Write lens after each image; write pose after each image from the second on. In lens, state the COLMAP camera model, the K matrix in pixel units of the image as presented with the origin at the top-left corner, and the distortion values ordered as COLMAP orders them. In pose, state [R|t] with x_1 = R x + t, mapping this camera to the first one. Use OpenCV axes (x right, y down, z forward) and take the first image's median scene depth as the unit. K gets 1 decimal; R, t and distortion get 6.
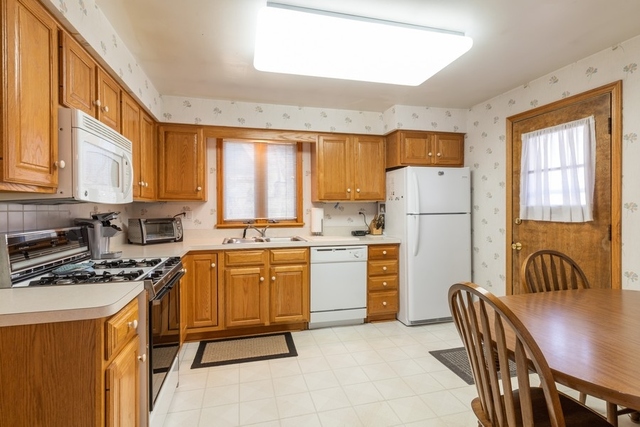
lens RADIAL K [[315.5, 0, 325.9], [0, 315.5, 211.1], [0, 0, 1]] dist [0.003680, 0.000287]
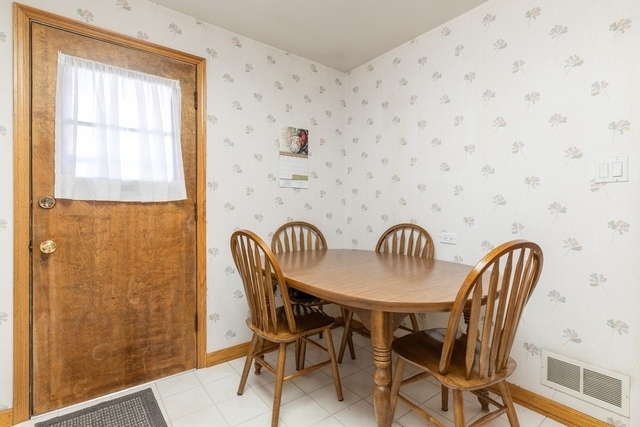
lens RADIAL K [[315.5, 0, 325.9], [0, 315.5, 211.1], [0, 0, 1]] dist [0.003680, 0.000287]
pose [[-0.383657, -0.000630, 0.923475, -0.126868], [0.013272, 0.999893, 0.006196, 0.060288], [-0.923380, 0.014633, -0.383607, 0.921854]]
